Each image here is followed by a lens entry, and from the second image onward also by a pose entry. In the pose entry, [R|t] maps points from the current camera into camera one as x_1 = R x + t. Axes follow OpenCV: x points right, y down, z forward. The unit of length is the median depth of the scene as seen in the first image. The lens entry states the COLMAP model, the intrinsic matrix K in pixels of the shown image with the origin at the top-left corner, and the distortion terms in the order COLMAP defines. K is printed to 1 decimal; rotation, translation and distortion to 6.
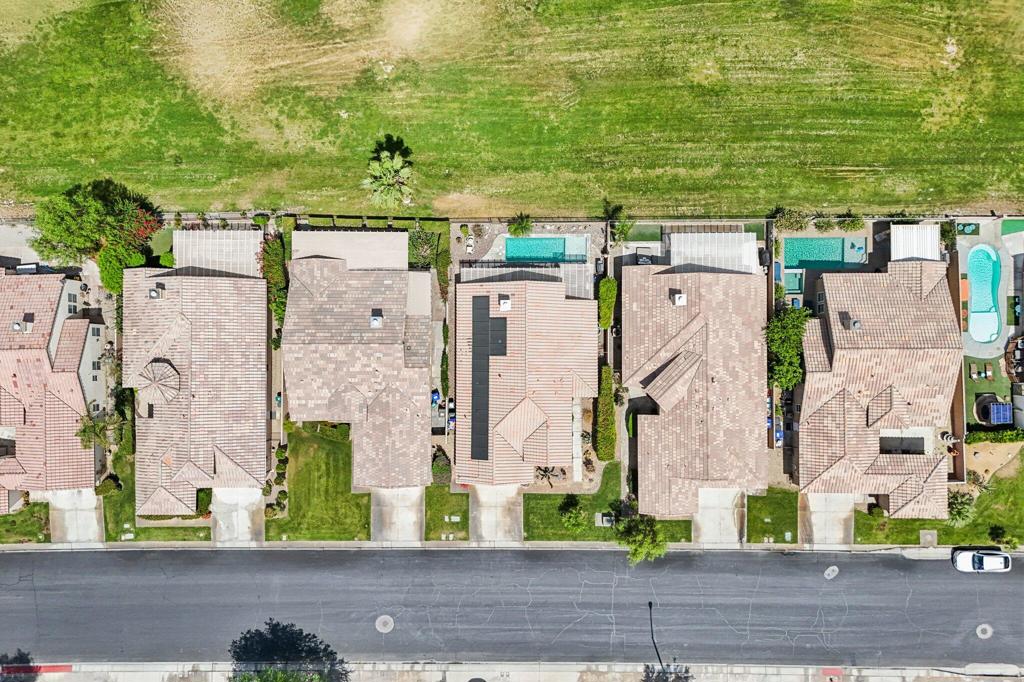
lens RADIAL K [[752.7, 0, 516.1], [0, 752.7, 343.2], [0, 0, 1]] dist [0.053430, -0.046684]
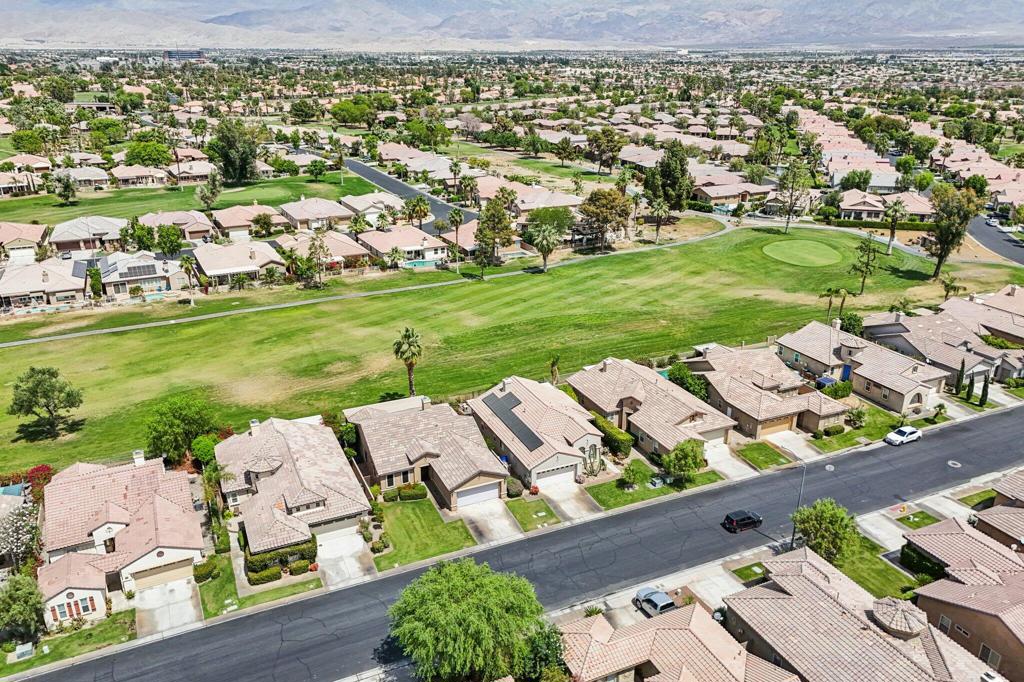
lens RADIAL K [[752.7, 0, 519.2], [0, 752.7, 347.3], [0, 0, 1]] dist [0.053430, -0.046684]
pose [[0.906437, -0.141424, 0.397959, -0.515853], [0.421766, 0.352283, -0.835470, 1.056396], [-0.022039, 0.925147, 0.378970, 0.356505]]
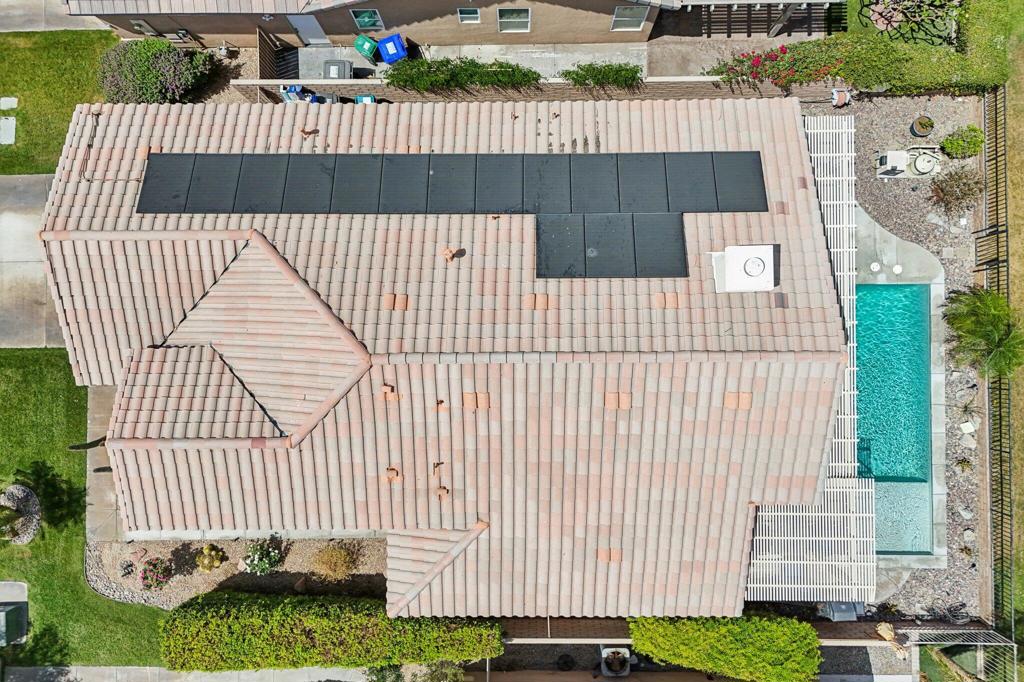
lens RADIAL K [[752.7, 0, 509.6], [0, 752.7, 343.8], [0, 0, 1]] dist [0.053430, -0.046684]
pose [[0.006866, 0.999973, 0.002561, 0.008099], [-0.999329, 0.006770, 0.036003, 0.015529], [0.035985, -0.002806, 0.999348, 0.693406]]
